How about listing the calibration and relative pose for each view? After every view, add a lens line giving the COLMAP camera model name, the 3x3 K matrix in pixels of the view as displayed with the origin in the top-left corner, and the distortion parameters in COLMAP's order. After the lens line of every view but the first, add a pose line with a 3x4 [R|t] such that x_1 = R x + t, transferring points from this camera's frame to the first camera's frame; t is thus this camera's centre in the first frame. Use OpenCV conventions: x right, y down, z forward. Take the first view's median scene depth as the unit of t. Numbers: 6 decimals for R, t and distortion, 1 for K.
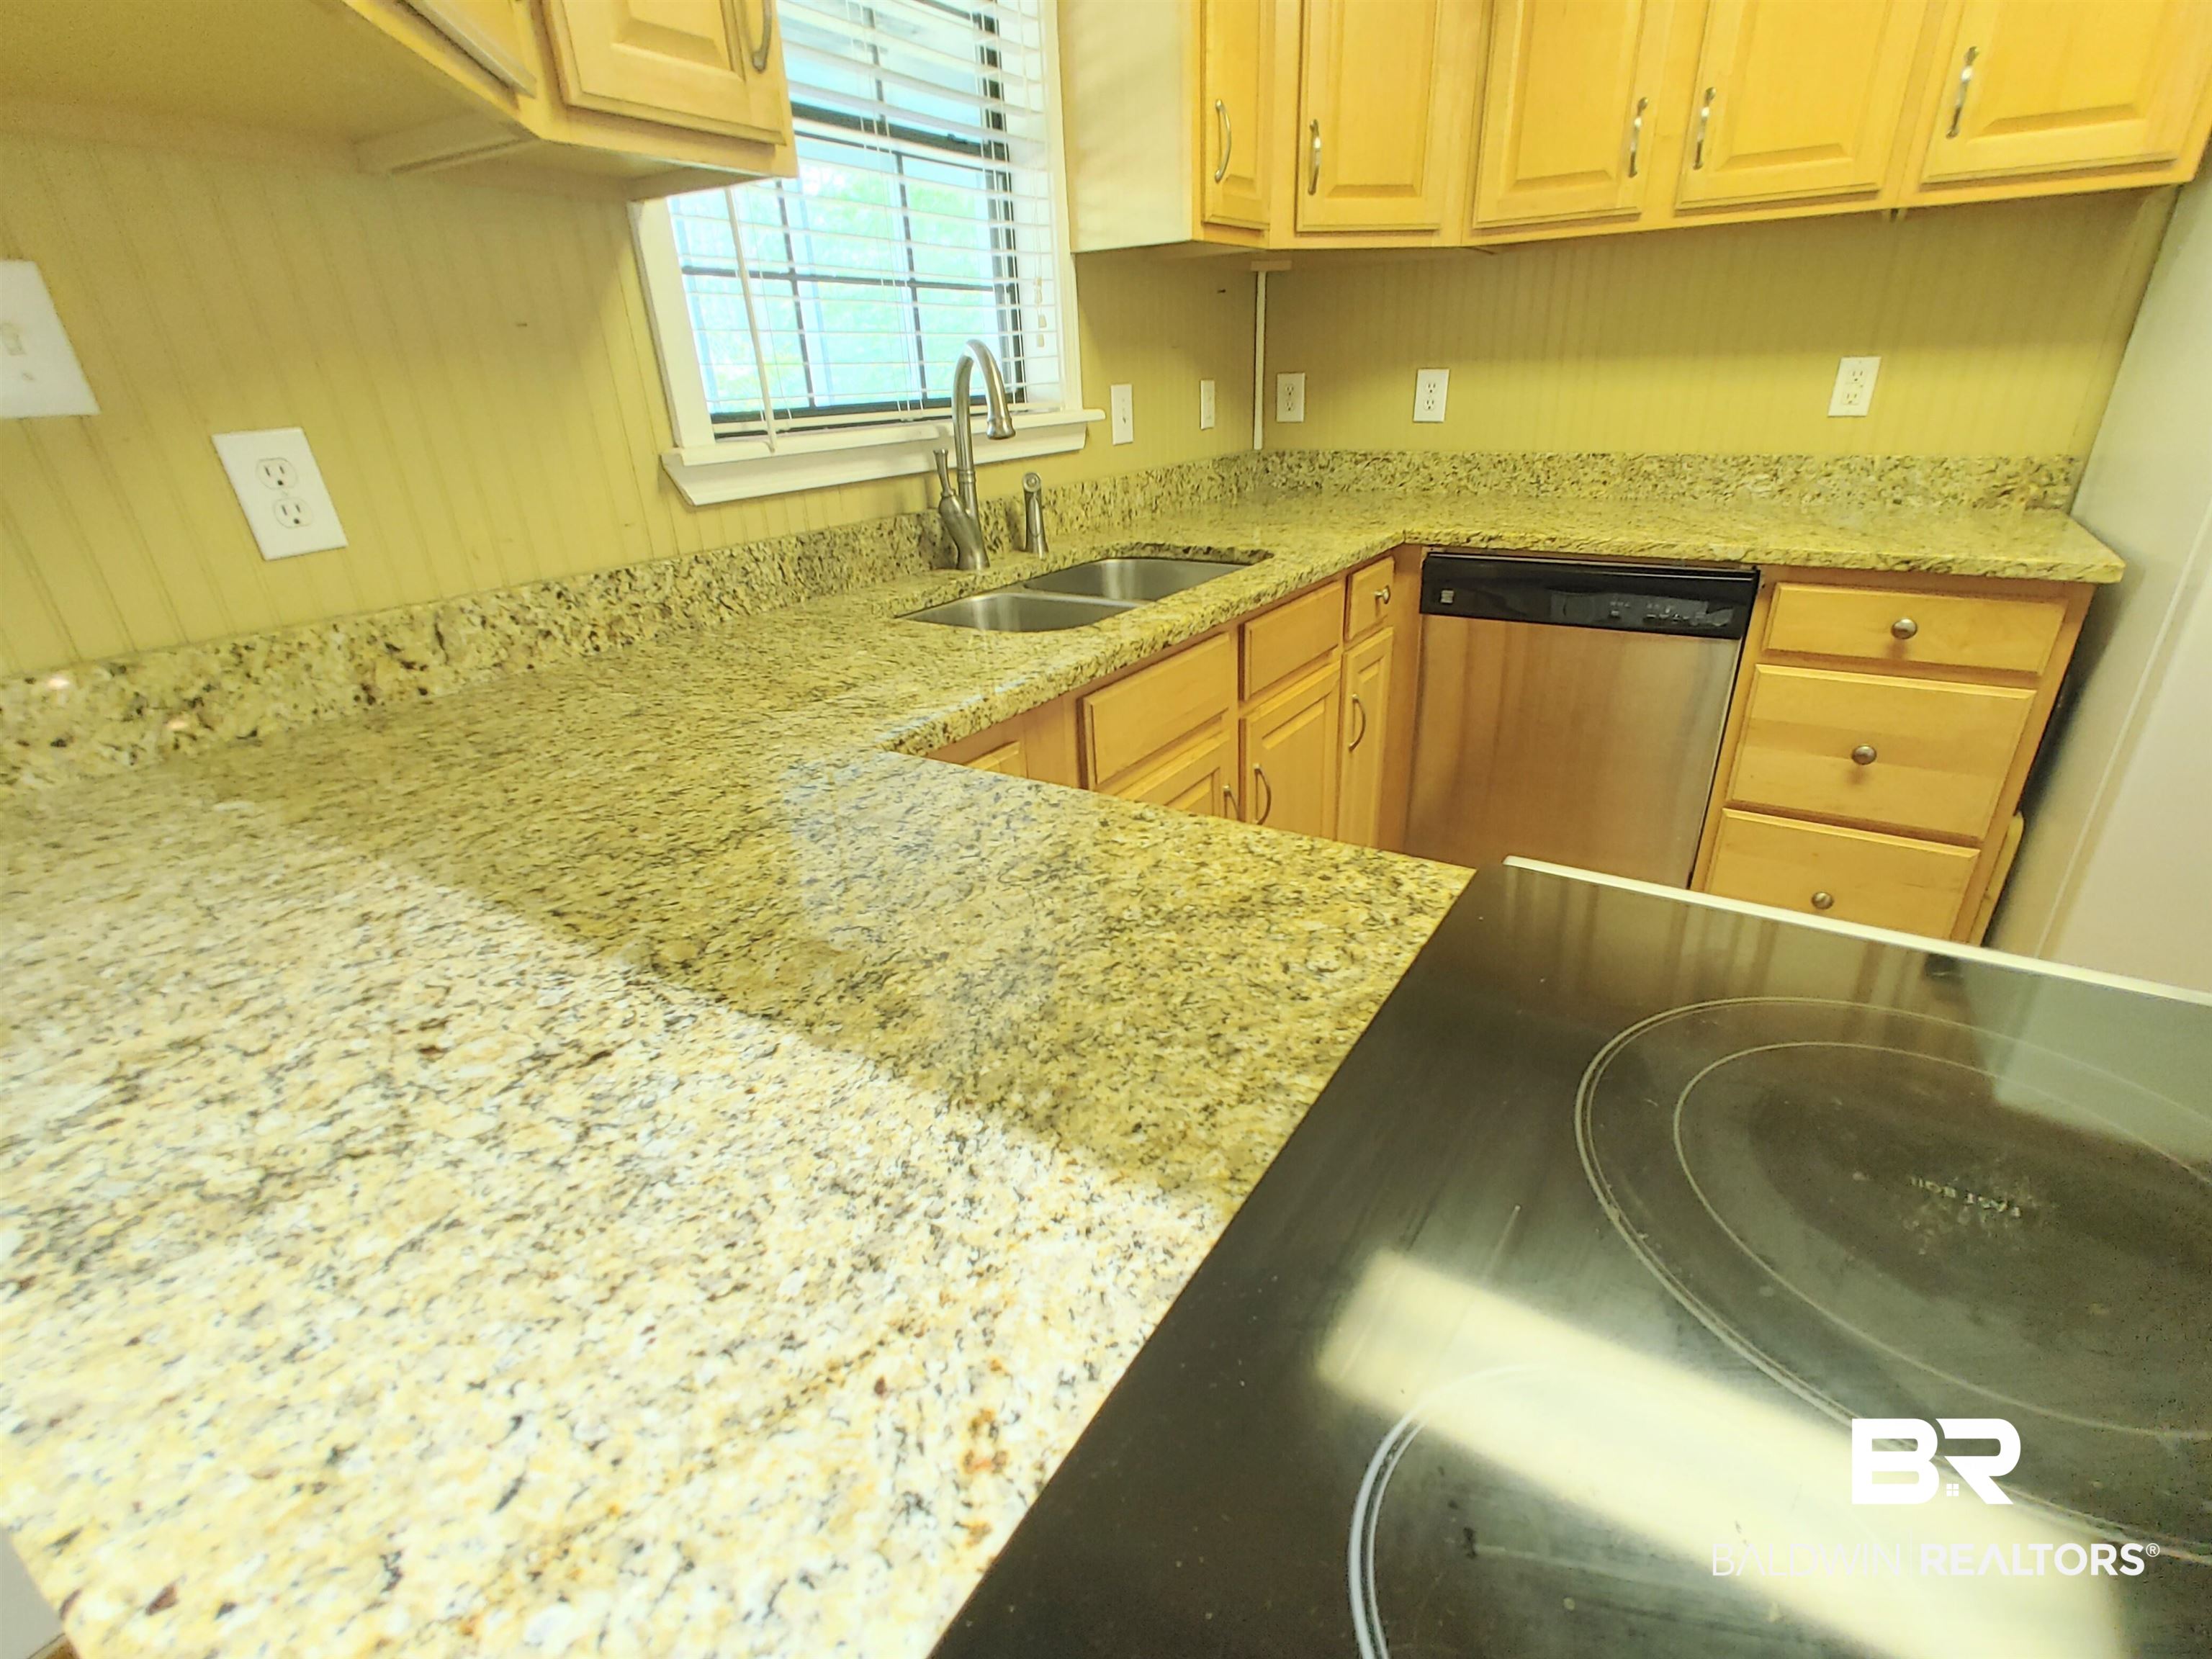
lens RADIAL K [[1021.7, 0, 1124.6], [0, 1021.7, 841.1], [0, 0, 1]] dist [-0.003940, 0.004984]
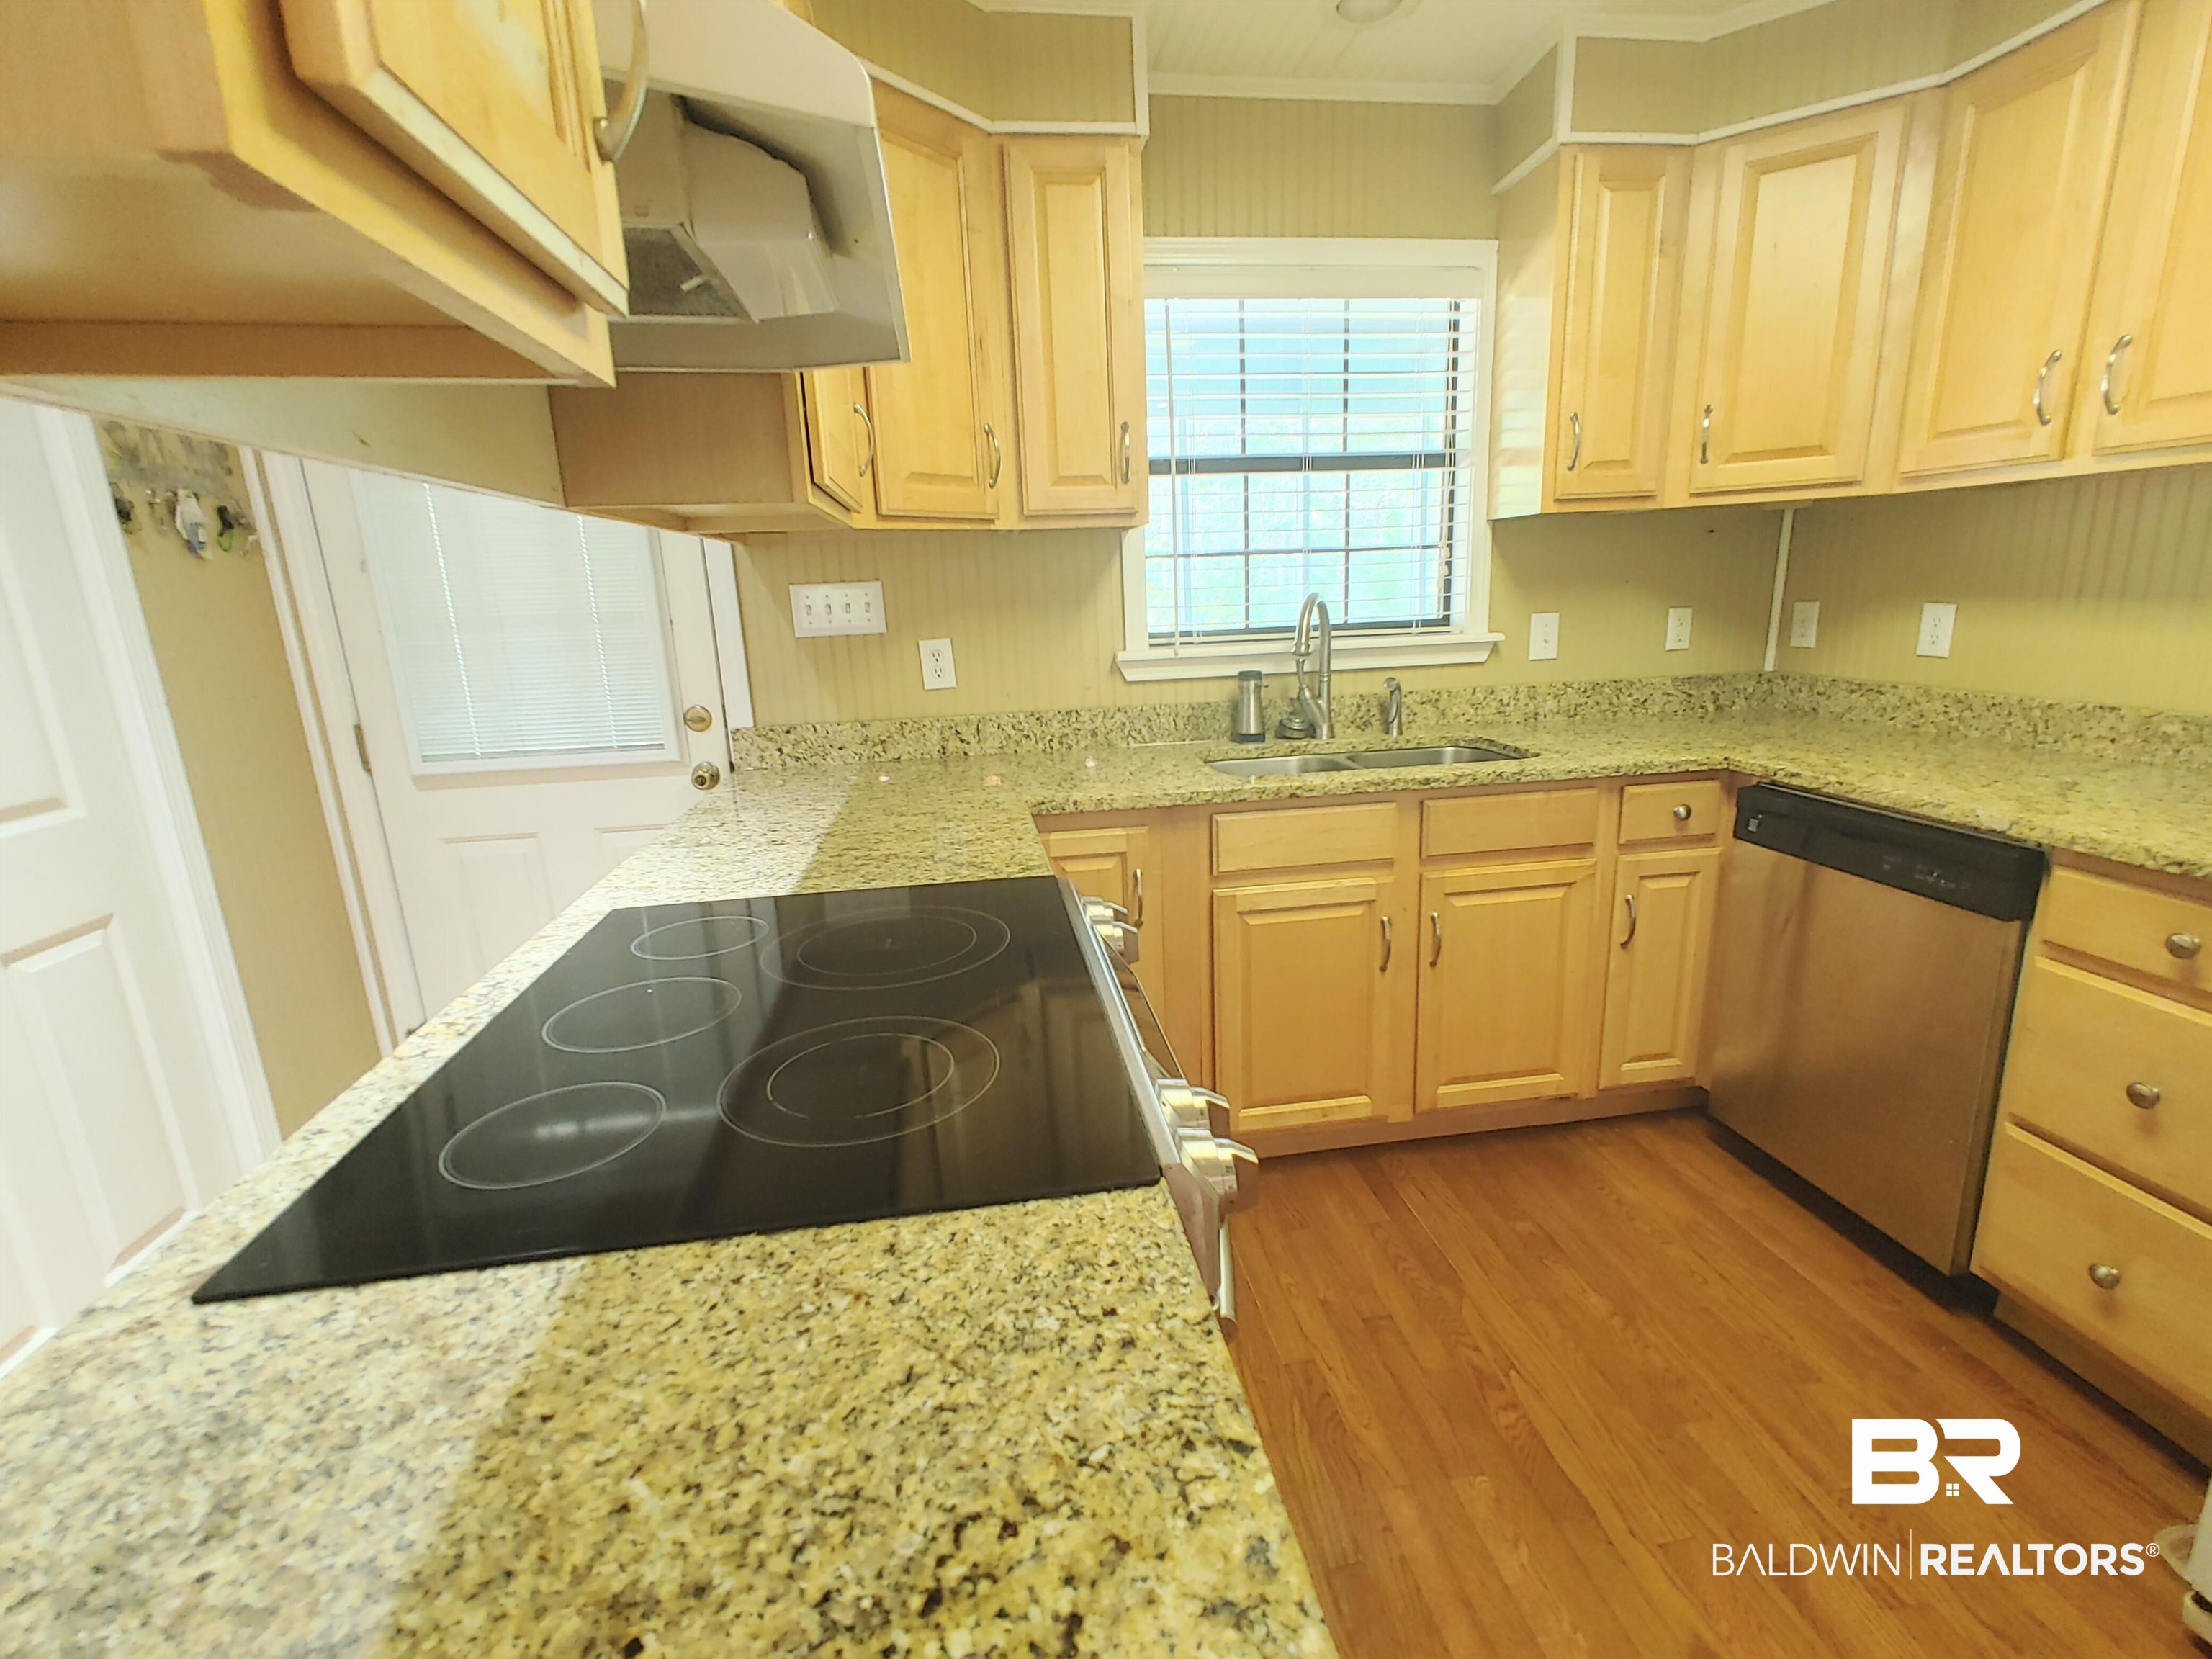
lens RADIAL K [[1021.7, 0, 1124.6], [0, 1021.7, 841.1], [0, 0, 1]] dist [-0.003940, 0.004984]
pose [[0.660611, 0.193041, -0.725484, 0.942349], [-0.302638, 0.952851, -0.022036, -0.020313], [0.687024, 0.234117, 0.687886, -0.174343]]
